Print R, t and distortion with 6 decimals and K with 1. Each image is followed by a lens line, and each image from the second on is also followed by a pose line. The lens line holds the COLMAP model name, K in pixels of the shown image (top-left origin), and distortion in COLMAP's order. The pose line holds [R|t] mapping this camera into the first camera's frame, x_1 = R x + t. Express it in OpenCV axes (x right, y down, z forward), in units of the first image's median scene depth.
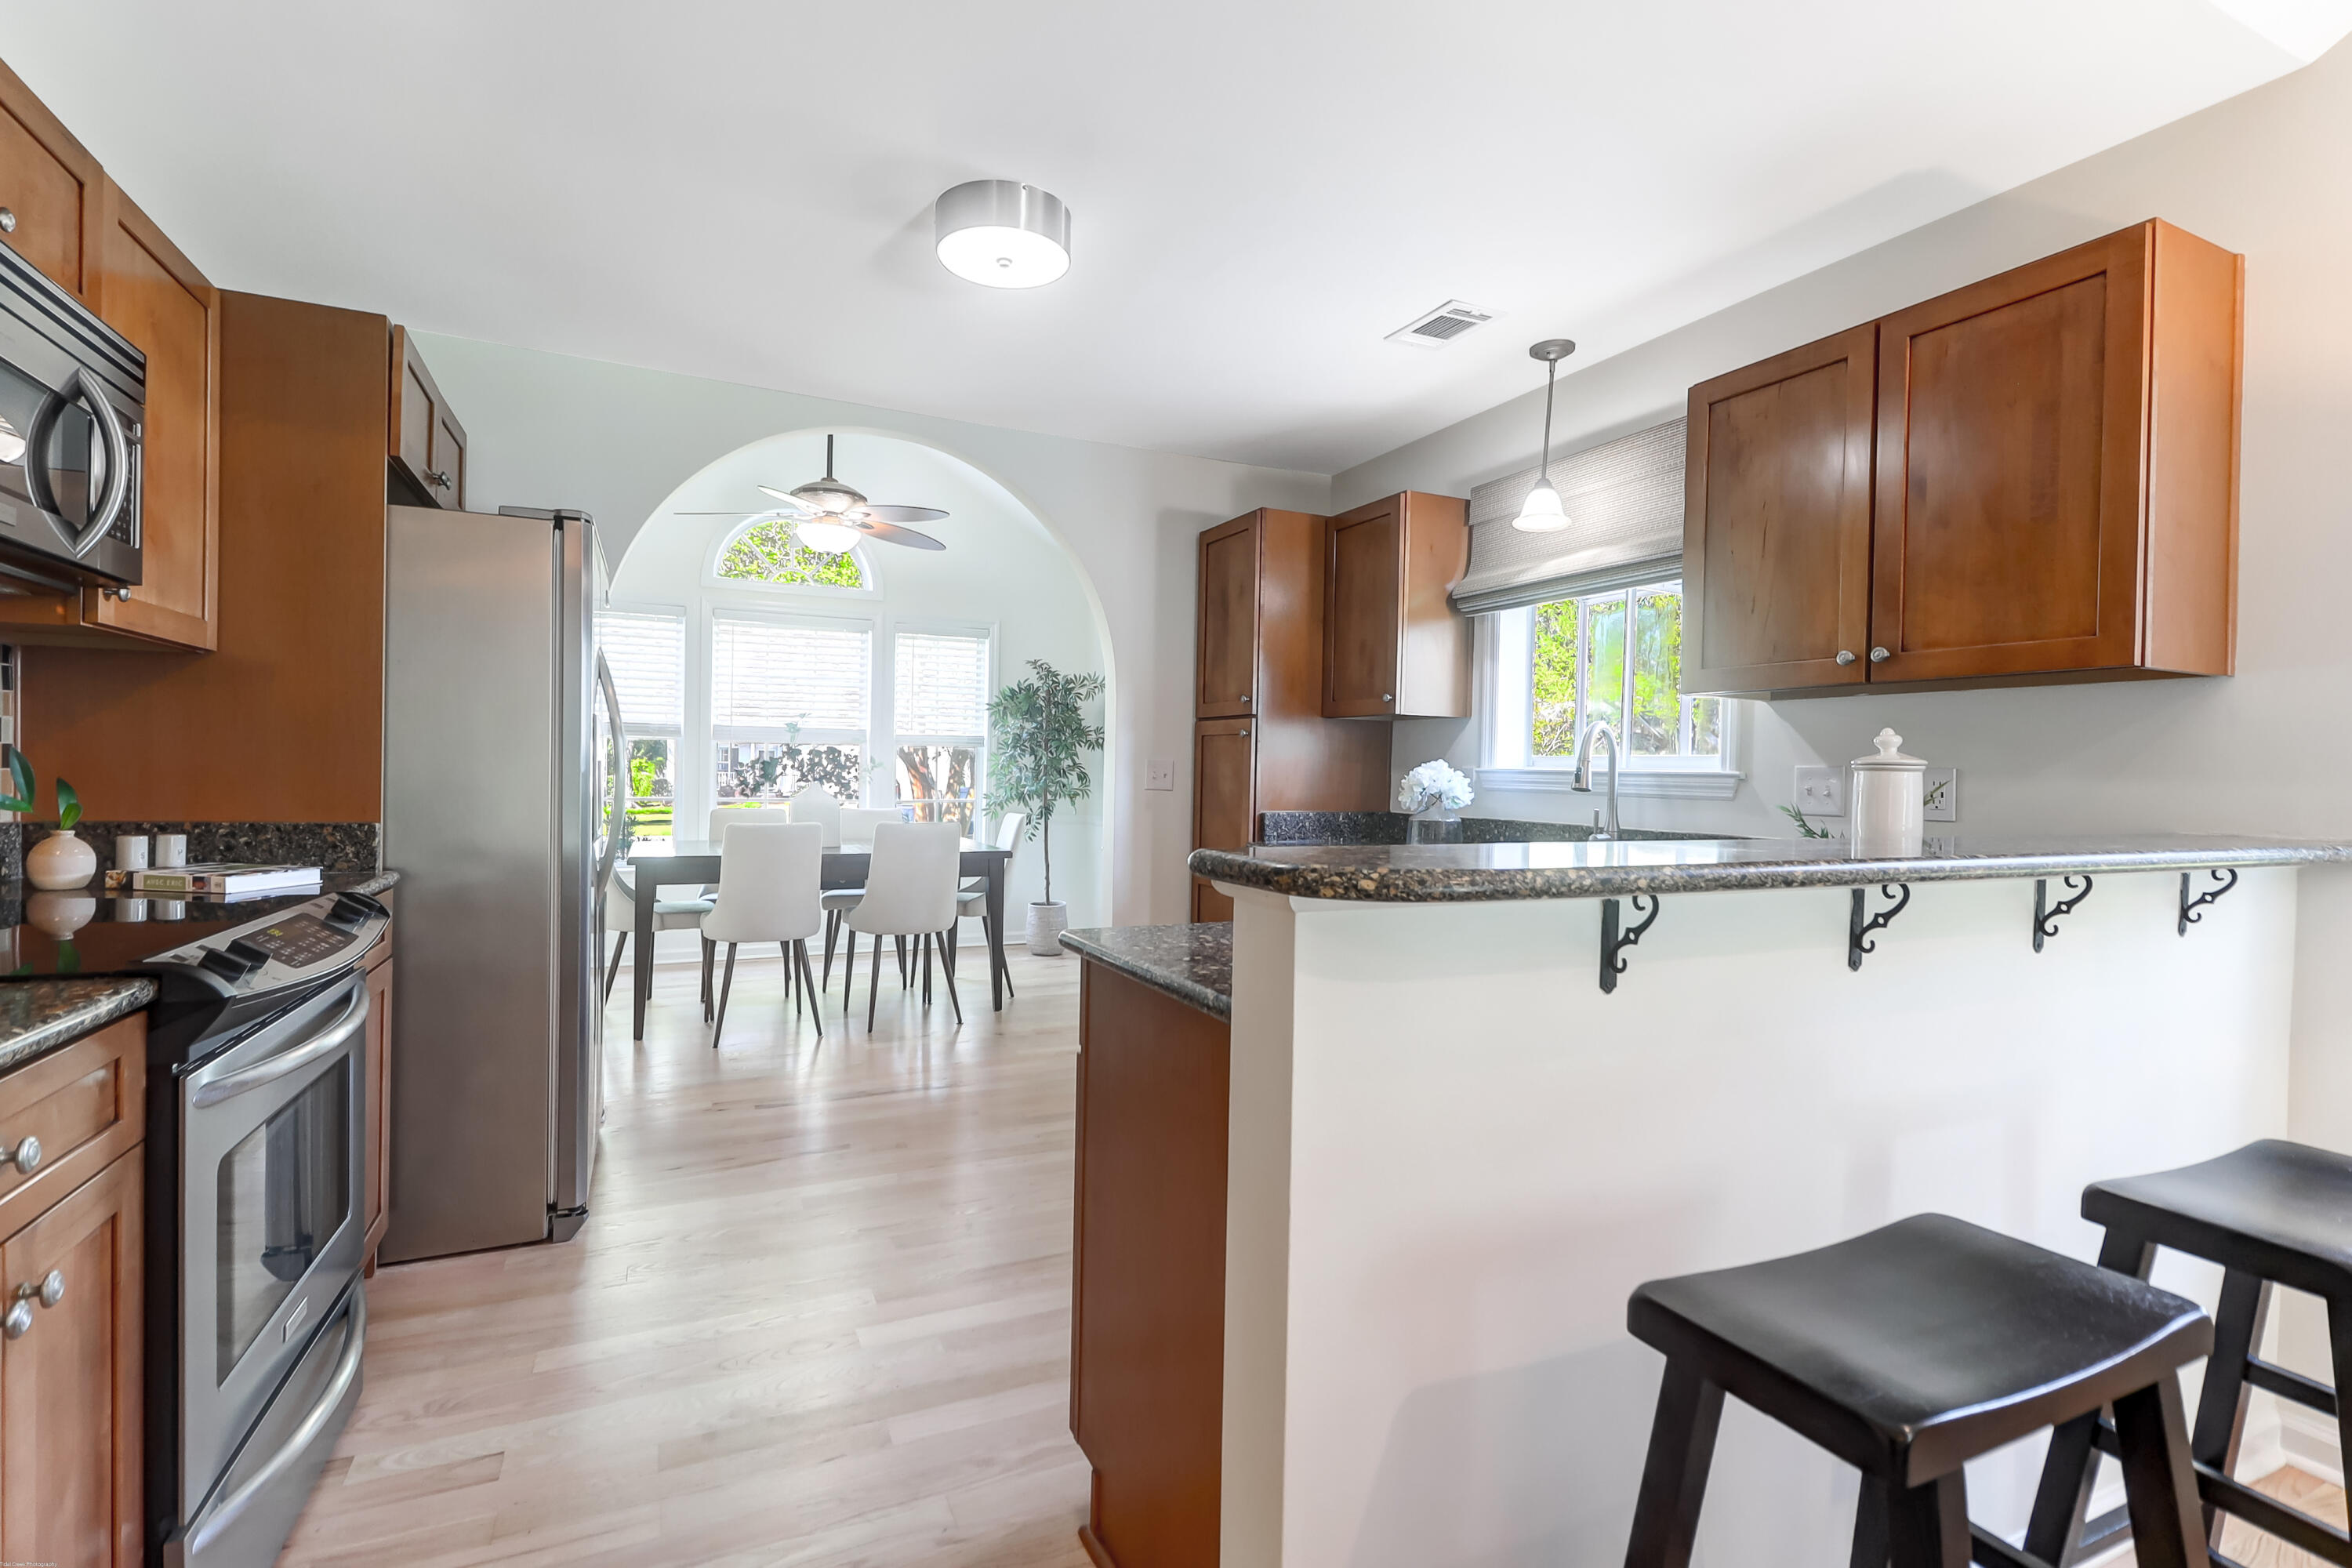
lens RADIAL K [[1078.8, 0, 1168.9], [0, 1078.8, 779.7], [0, 0, 1]] dist [0.016089, -0.007959]
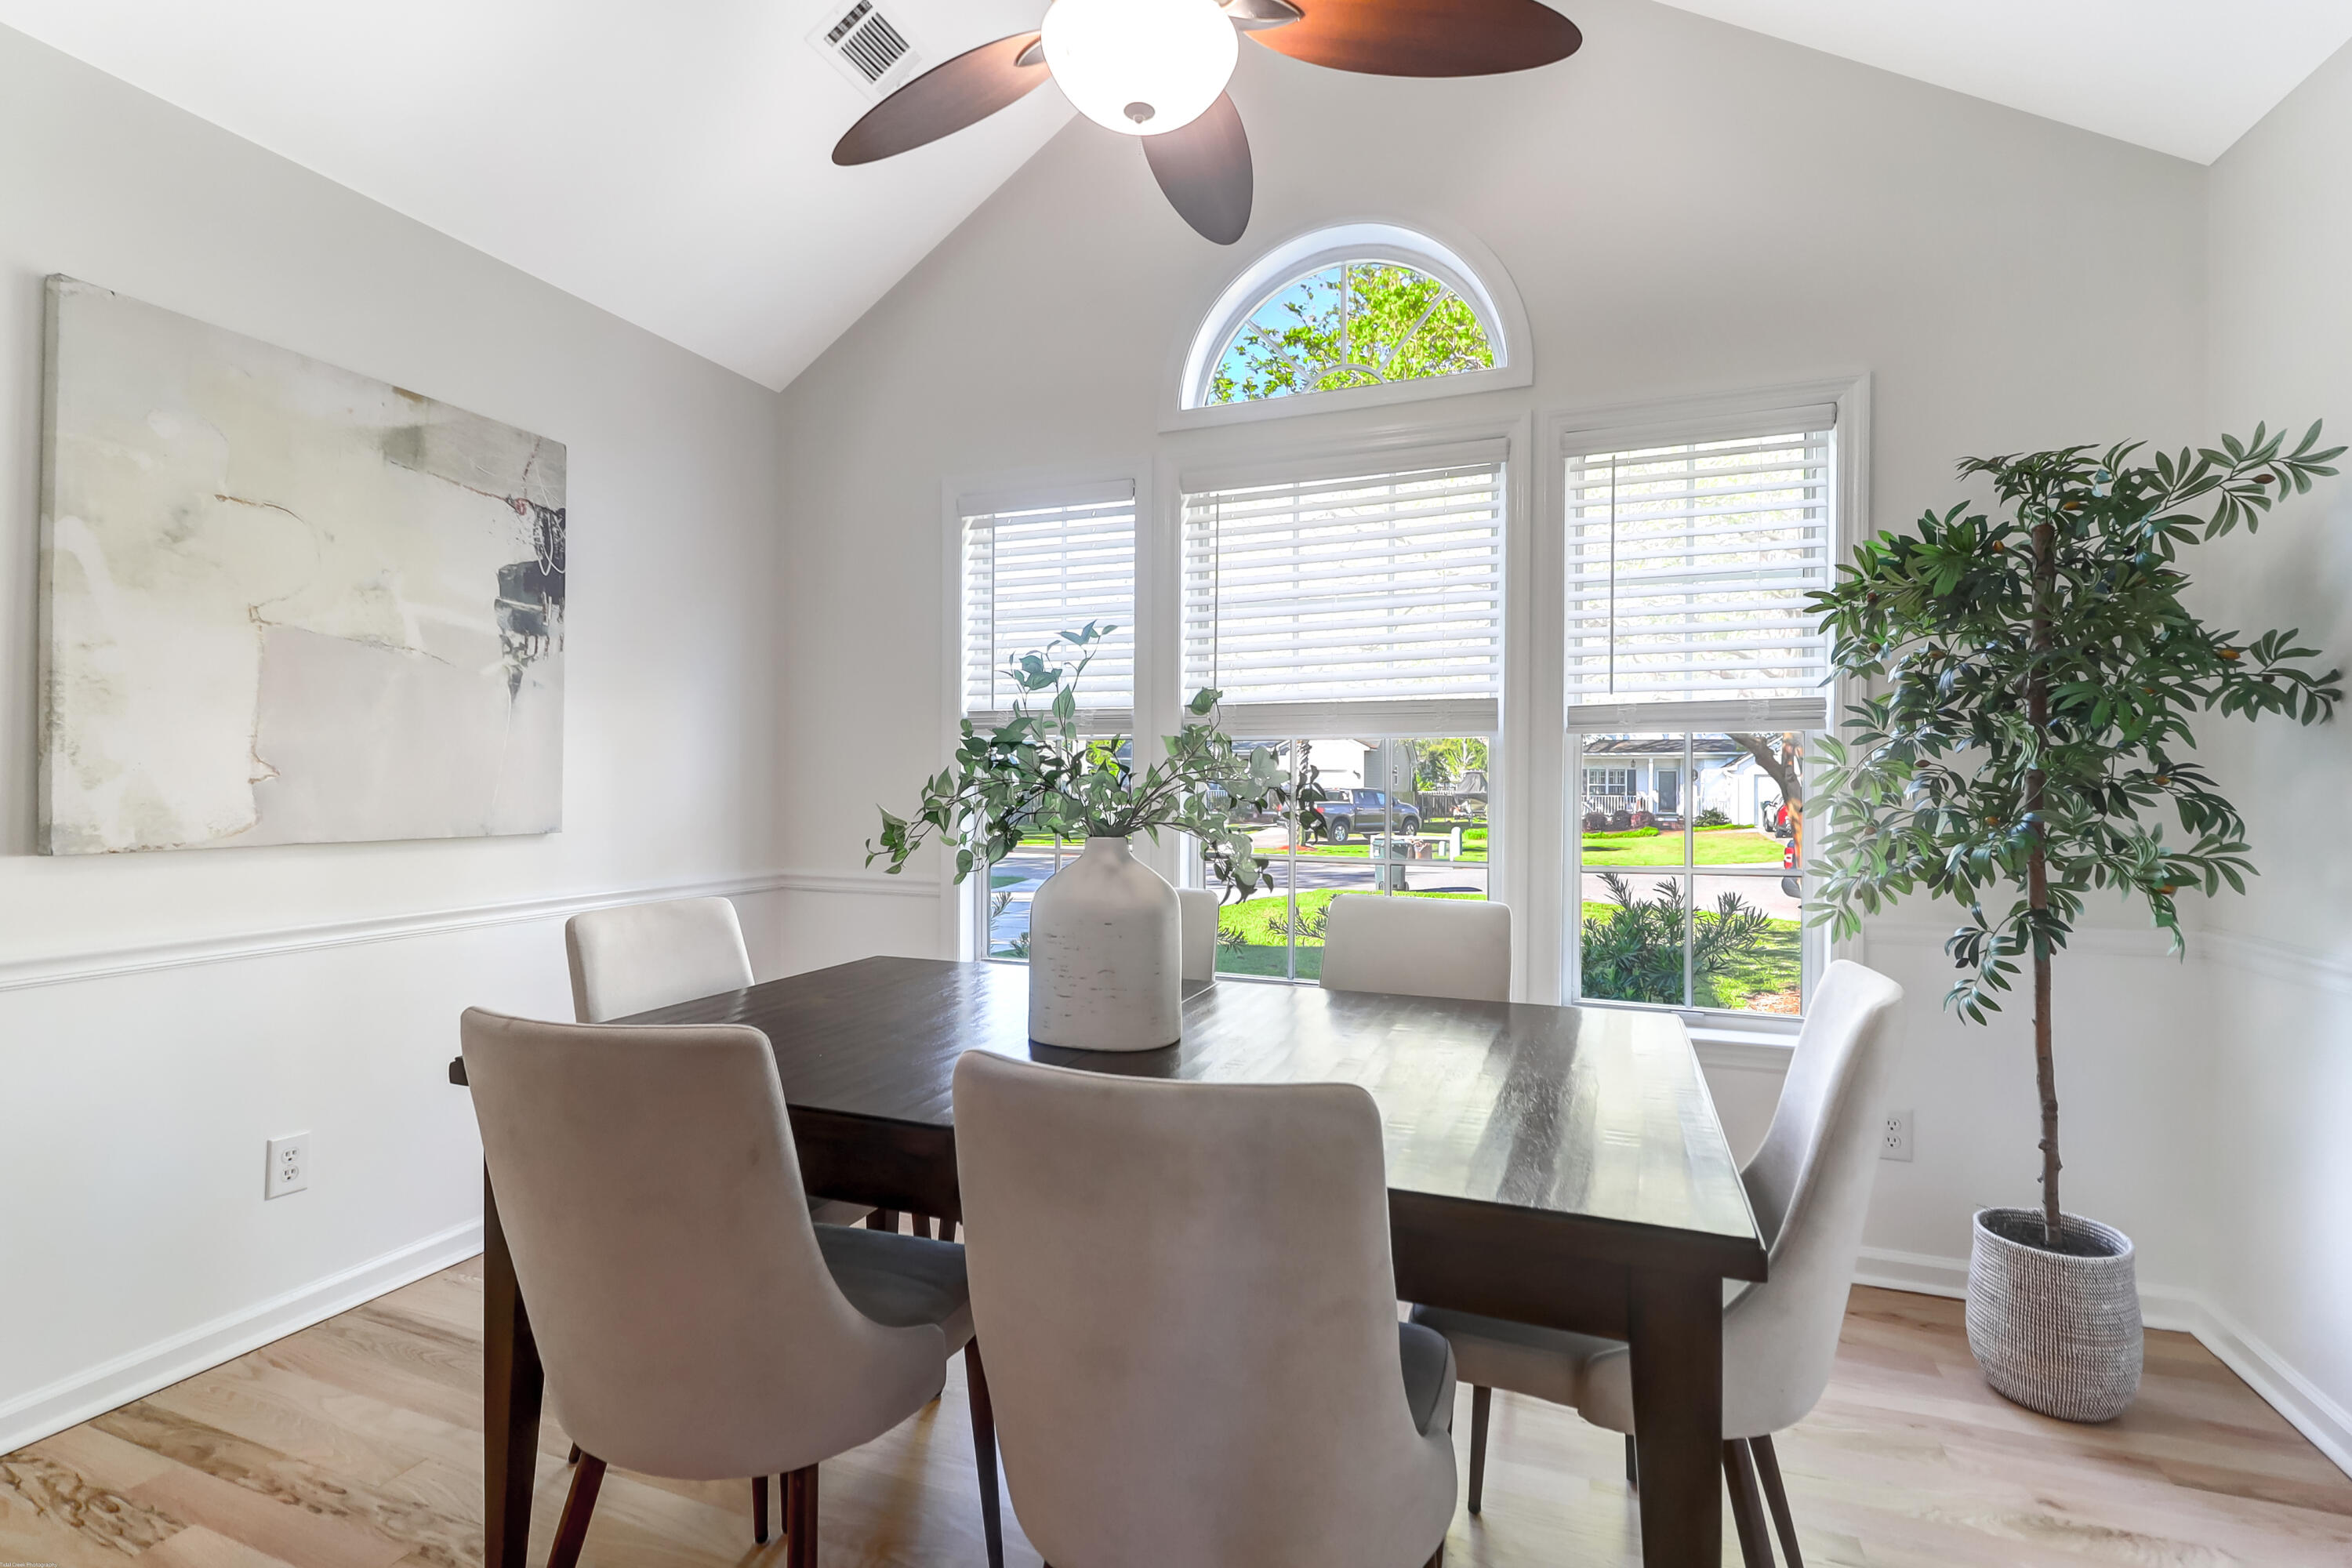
lens RADIAL K [[1078.8, 0, 1180.6], [0, 1078.8, 789.3], [0, 0, 1]] dist [0.016089, -0.007959]
pose [[0.696405, -0.013548, -0.717521, -0.062961], [0.006583, 0.999900, -0.012490, -0.006587], [0.717619, 0.003974, 0.696425, 0.616670]]
